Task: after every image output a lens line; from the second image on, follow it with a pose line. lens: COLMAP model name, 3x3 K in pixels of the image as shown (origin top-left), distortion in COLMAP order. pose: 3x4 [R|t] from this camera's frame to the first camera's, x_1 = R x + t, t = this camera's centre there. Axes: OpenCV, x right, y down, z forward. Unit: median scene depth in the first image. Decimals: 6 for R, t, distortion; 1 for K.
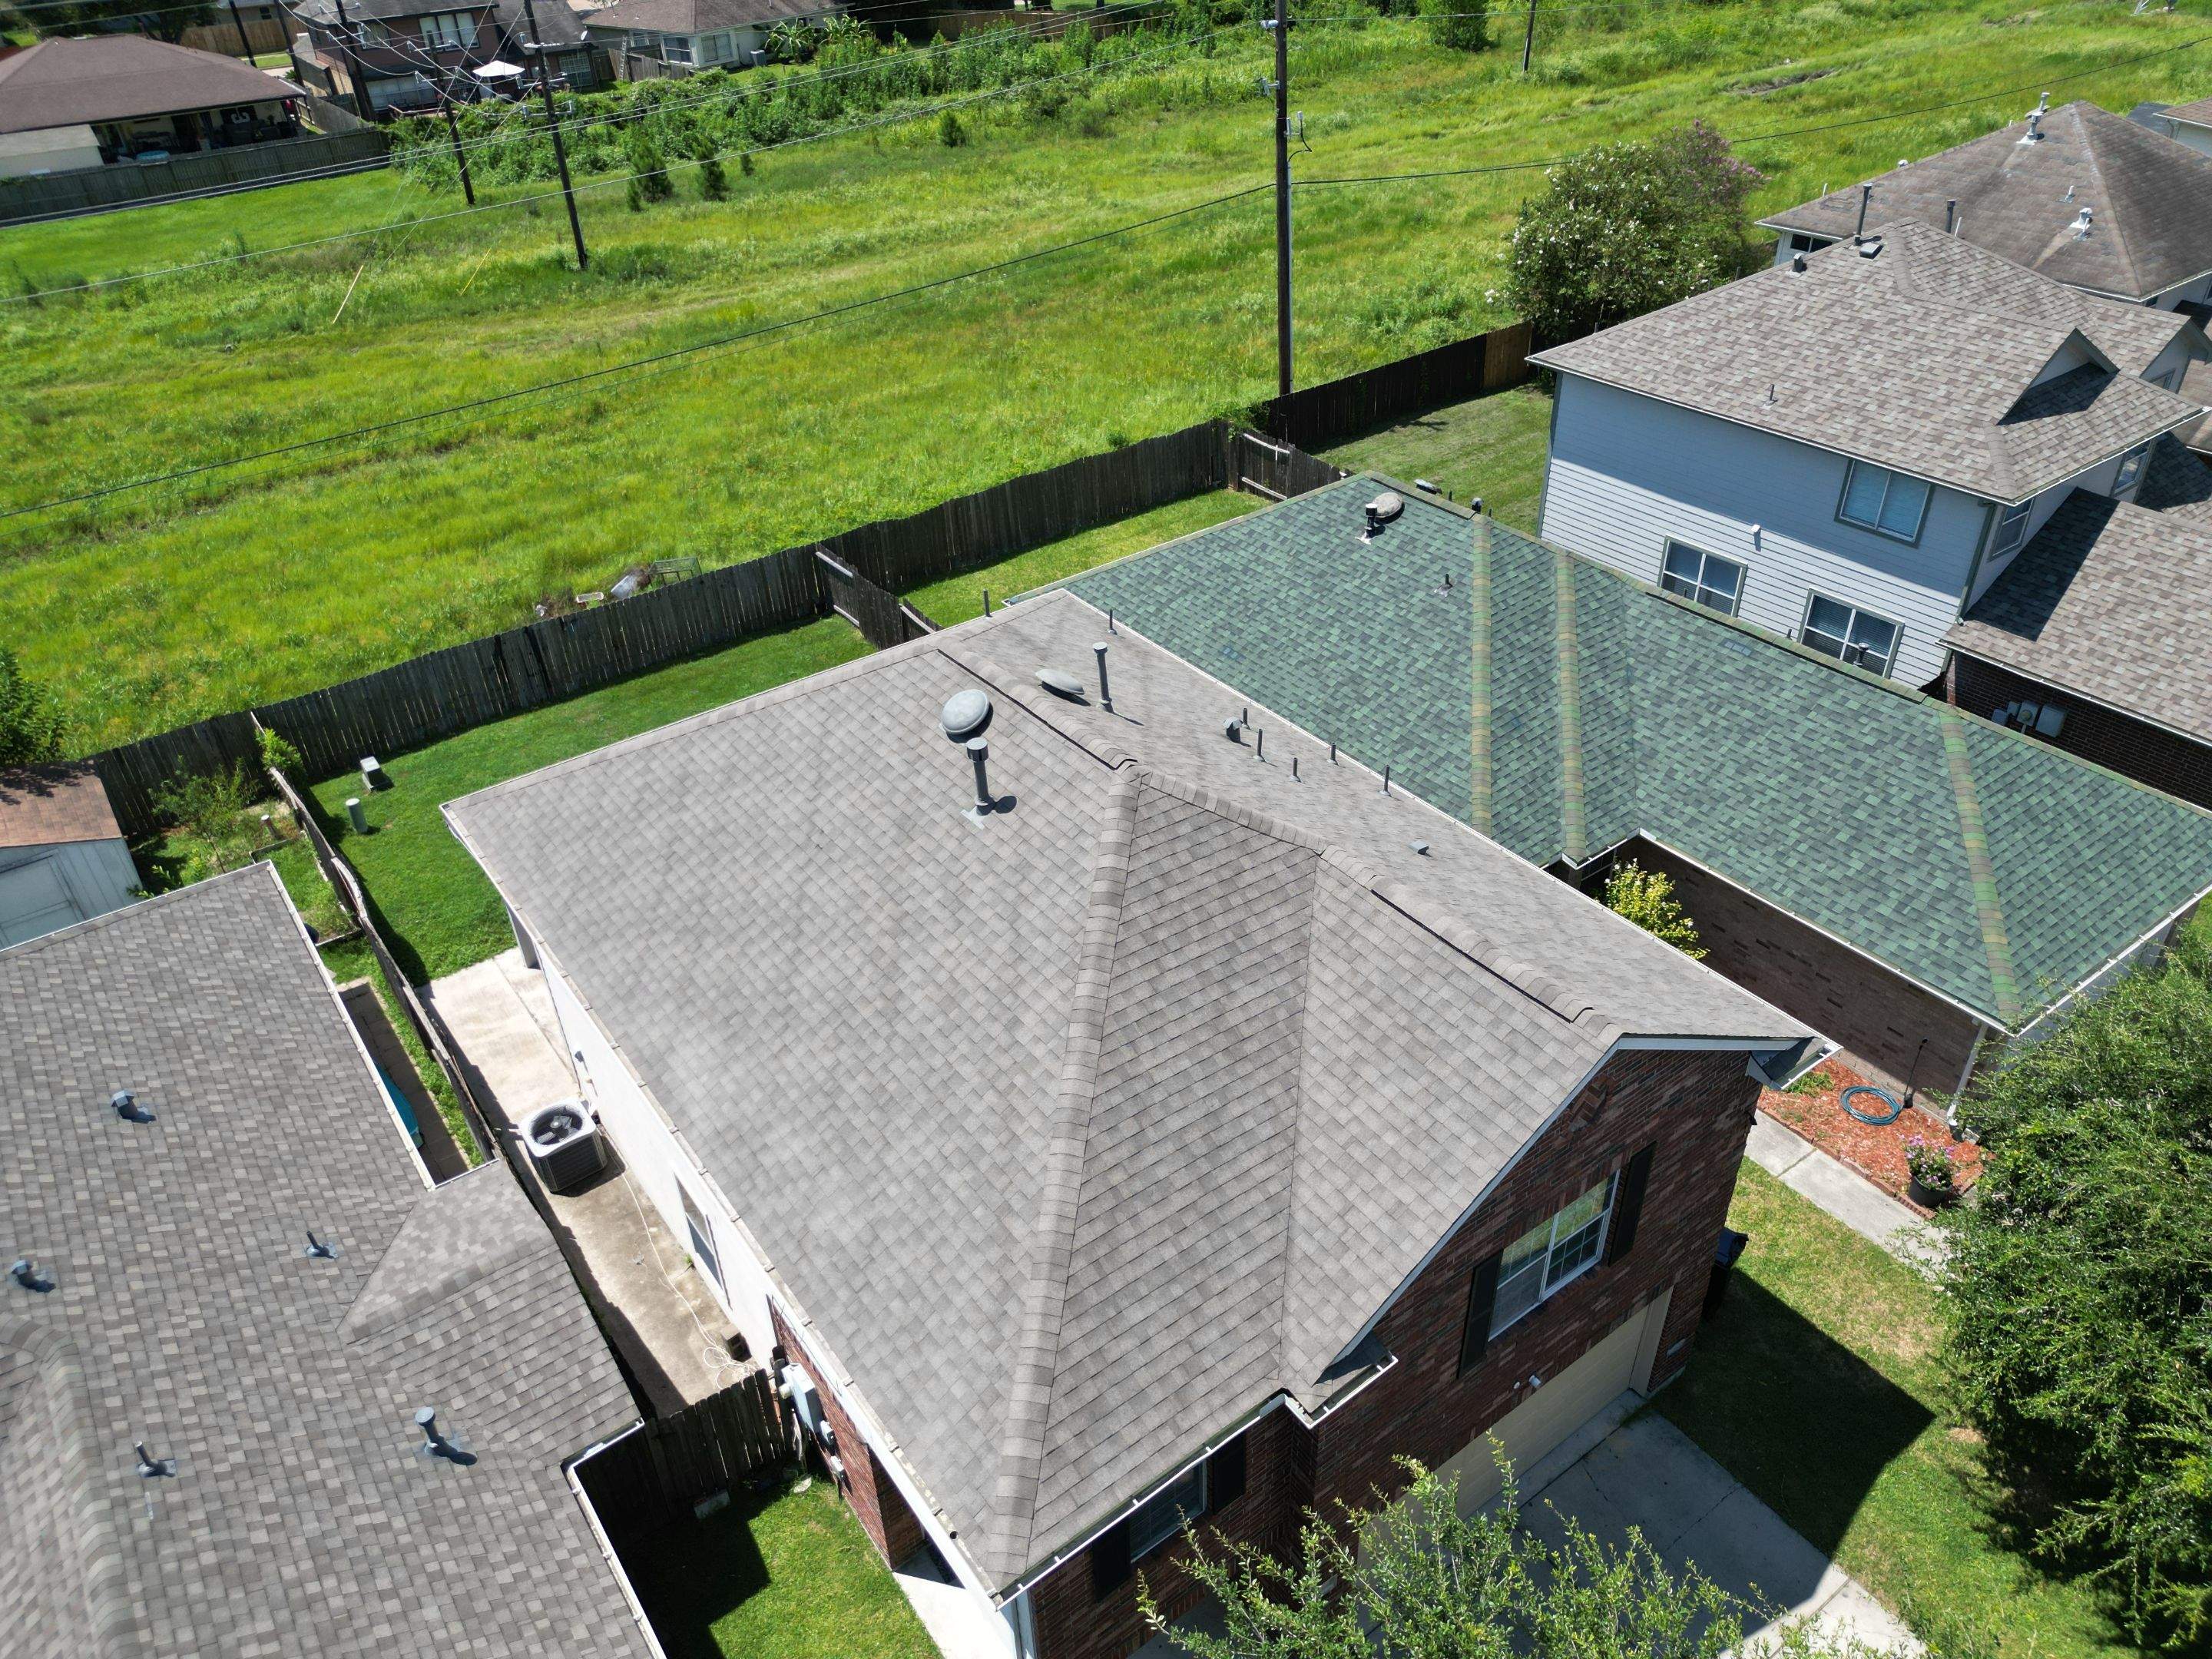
lens RADIAL K [[1551.3, 0, 1101.8], [0, 1551.3, 847.3], [0, 0, 1]] dist [0.063879, -0.056798]
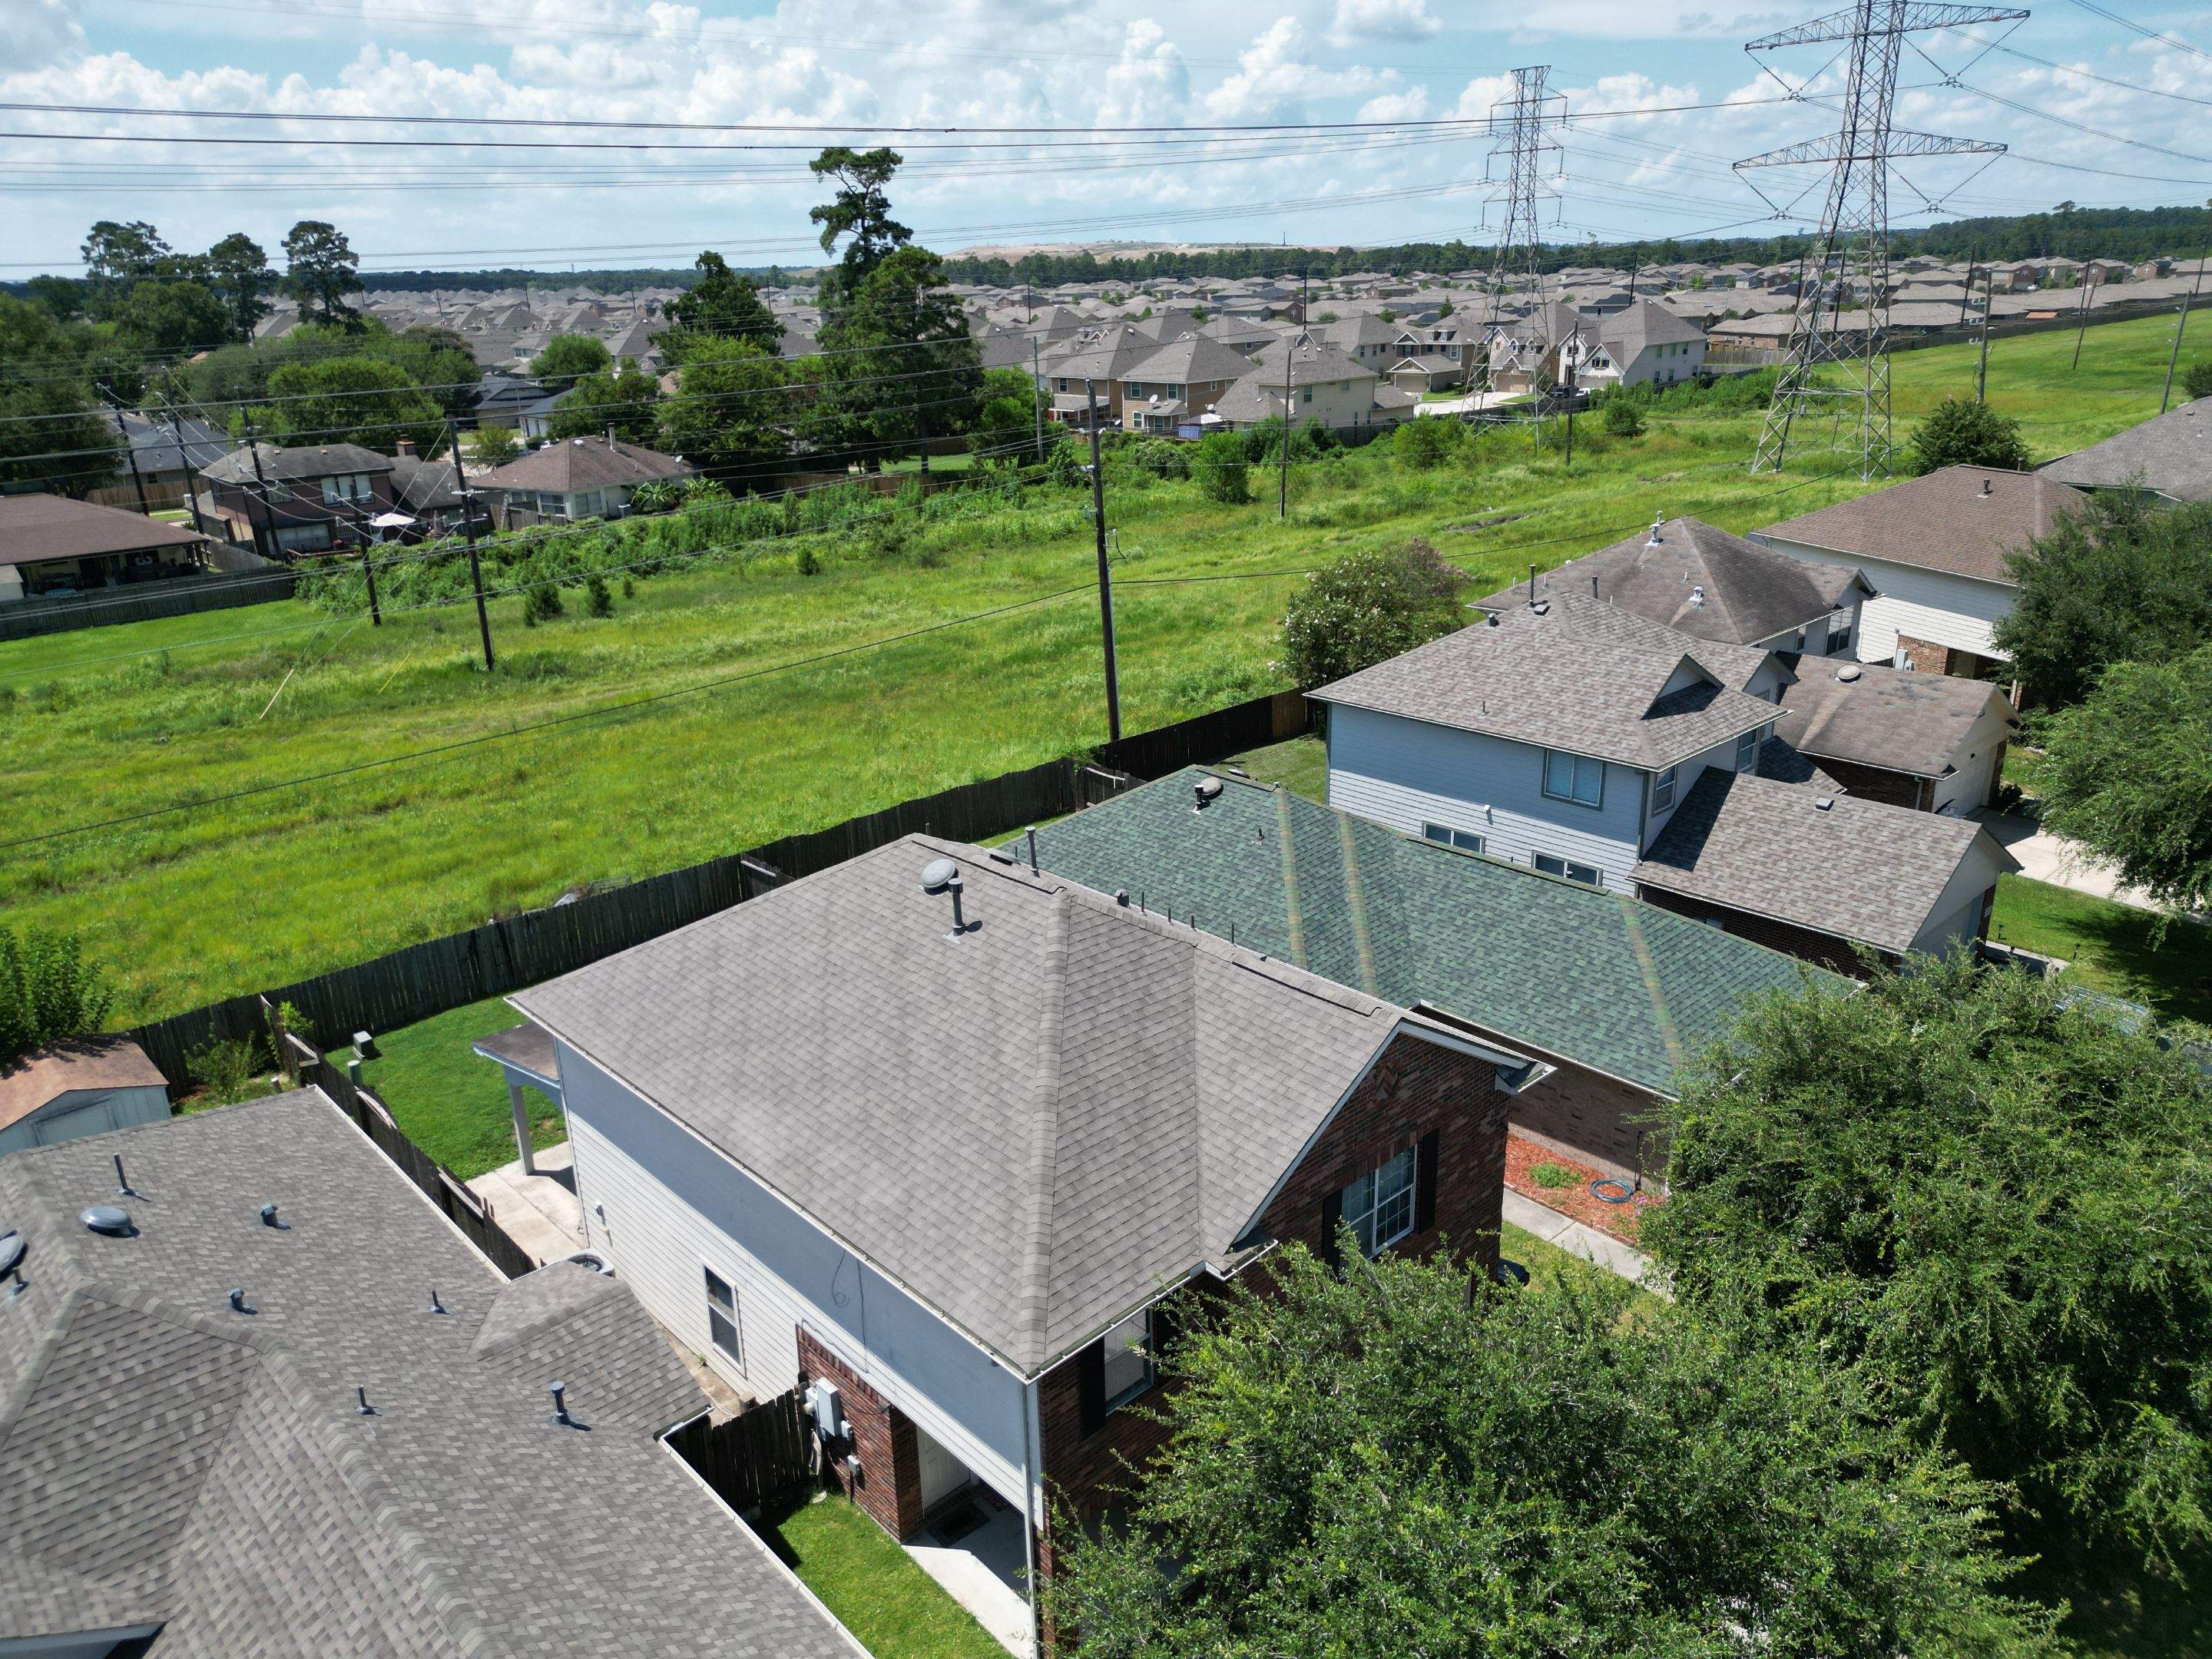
lens RADIAL K [[1535.6, 0, 1102.4], [0, 1535.6, 867.1], [0, 0, 1]] dist [0.092164, -0.104530]
pose [[0.992389, -0.033645, 0.118459, -0.052943], [0.061512, 0.968782, -0.240160, 0.126528], [-0.106680, 0.245619, 0.963478, -0.184566]]
